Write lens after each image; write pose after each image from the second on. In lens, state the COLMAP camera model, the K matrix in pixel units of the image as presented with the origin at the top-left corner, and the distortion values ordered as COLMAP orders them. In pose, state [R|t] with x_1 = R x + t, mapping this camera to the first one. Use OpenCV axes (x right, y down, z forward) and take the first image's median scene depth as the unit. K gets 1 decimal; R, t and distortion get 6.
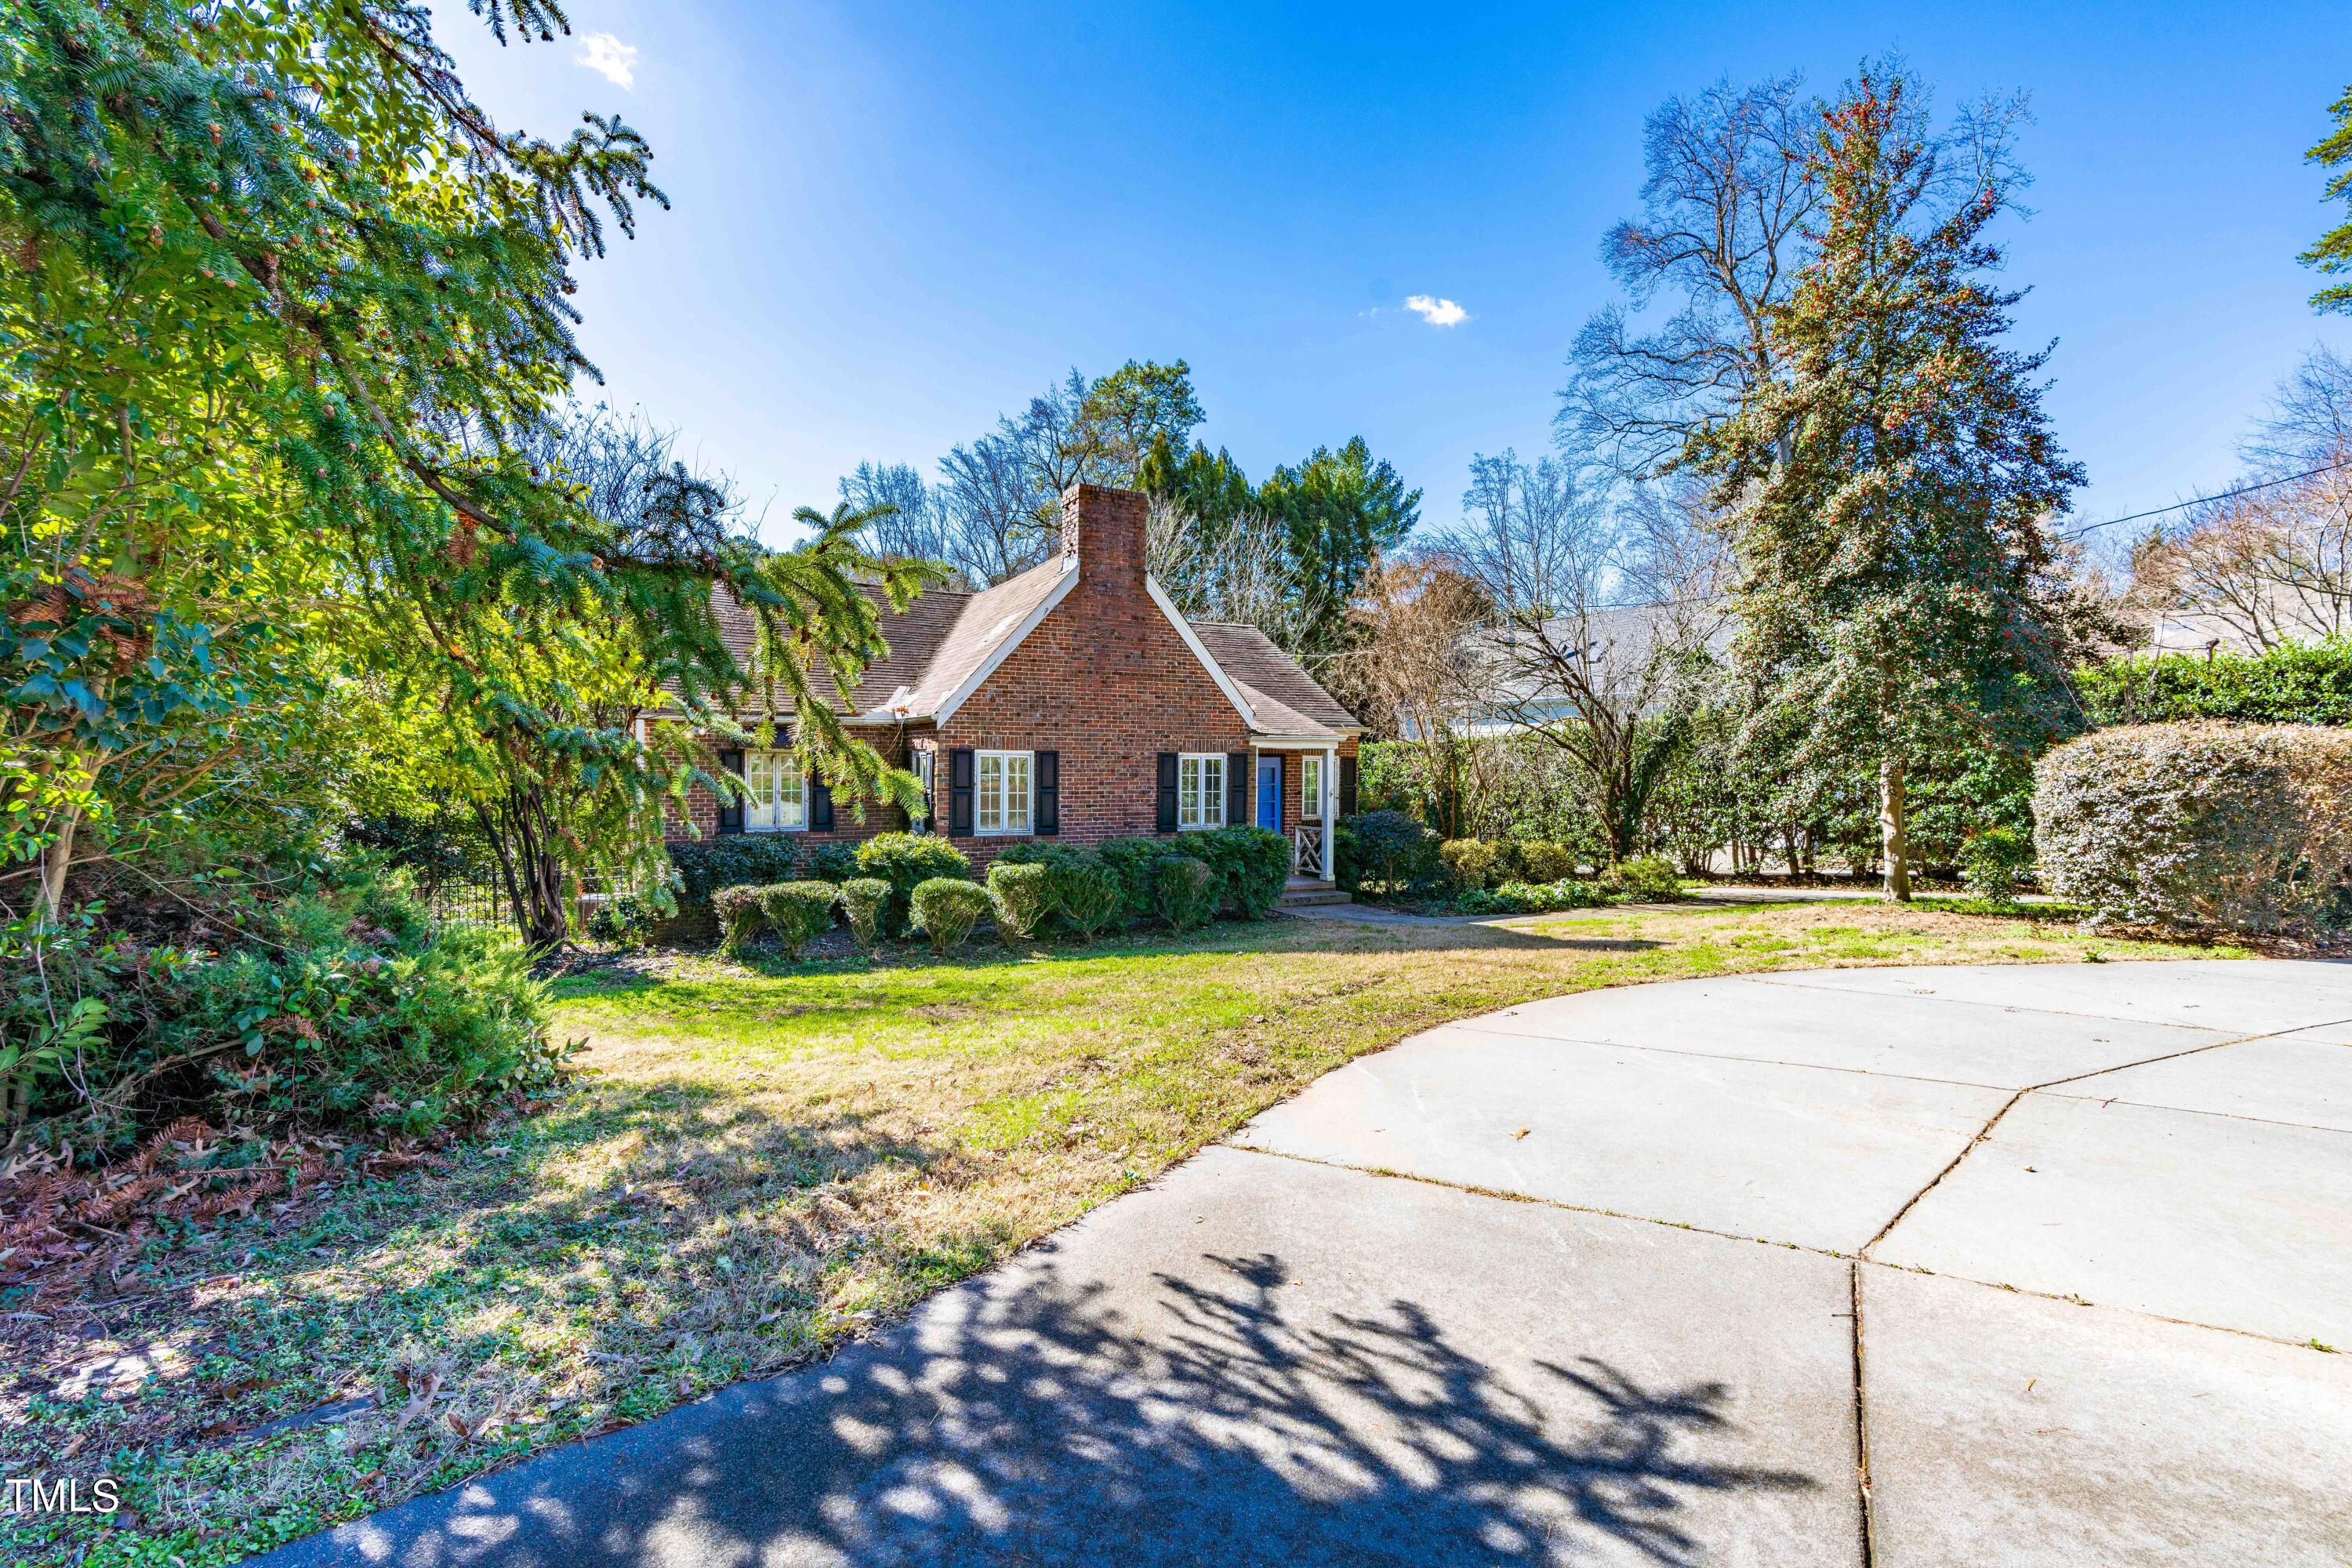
lens RADIAL K [[1075.4, 0, 1186.3], [0, 1075.4, 789.3], [0, 0, 1]] dist [-0.021704, 0.004150]
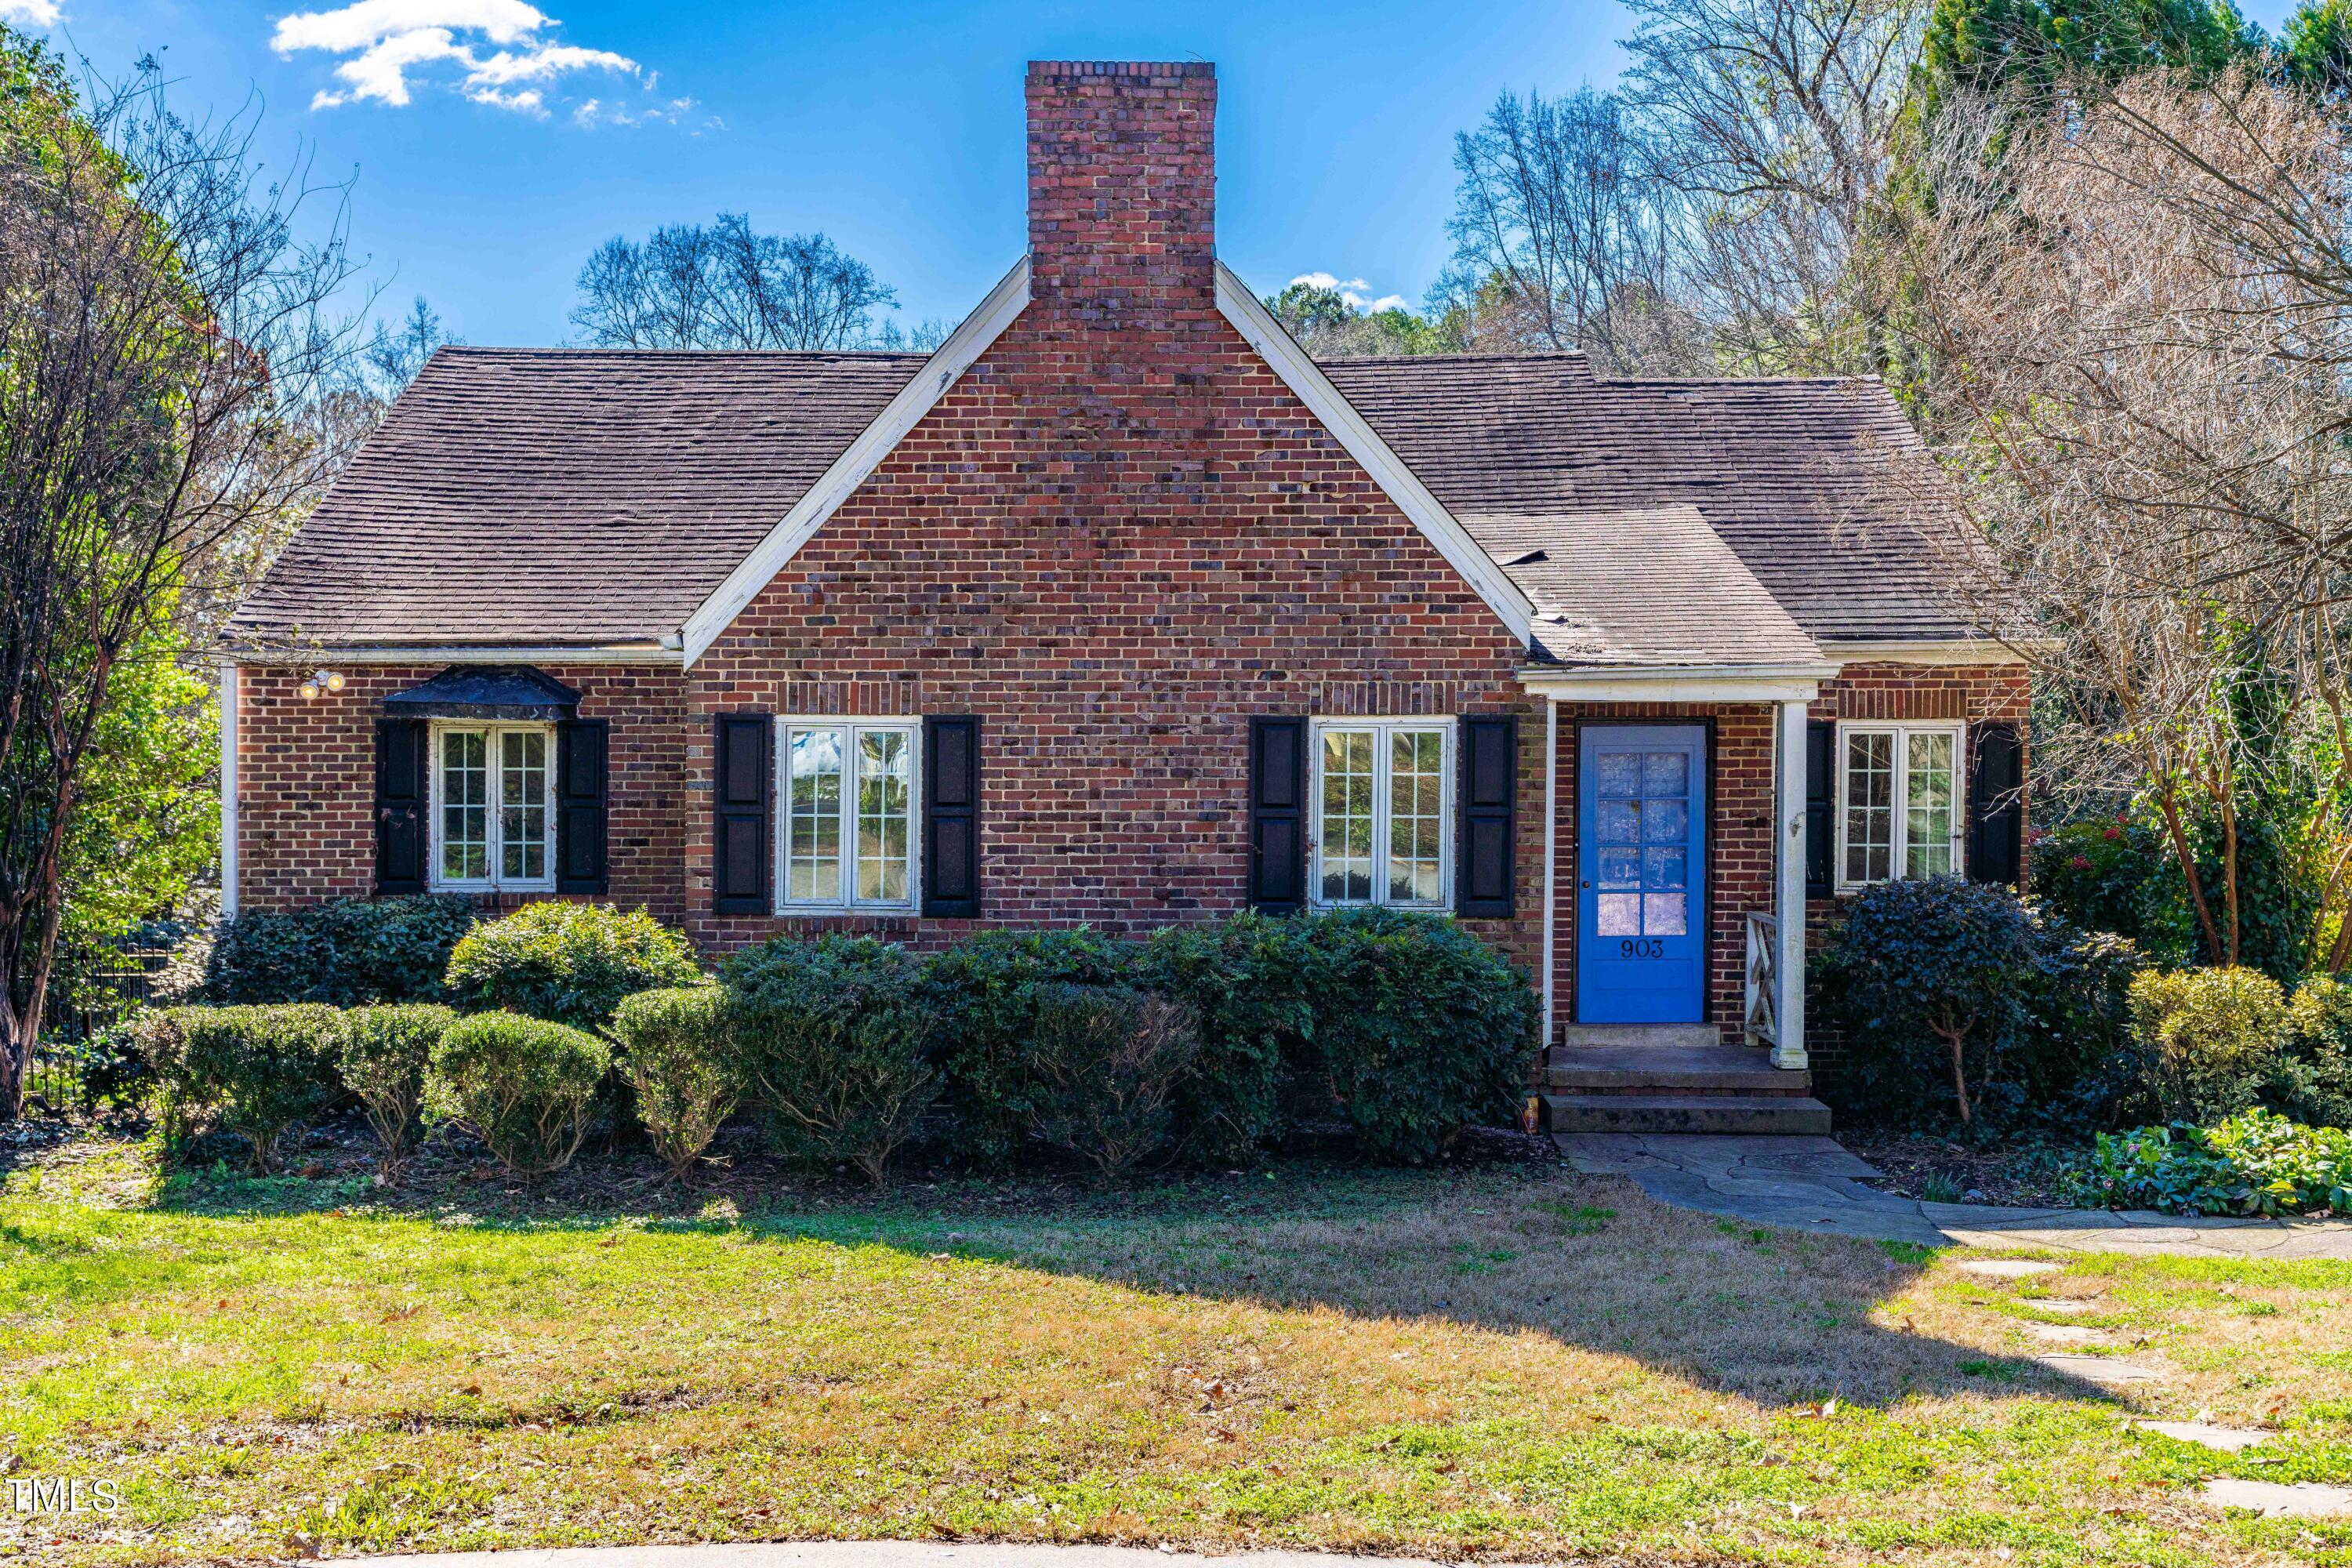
lens RADIAL K [[2356.2, 0, 1173.6], [0, 2356.2, 780.0], [0, 0, 1]] dist [0.087394, 0.000000]
pose [[0.880609, 0.001325, -0.473842, 0.361478], [-0.006738, 0.999930, -0.009725, -0.002343], [0.473796, 0.011757, 0.880556, 0.226792]]
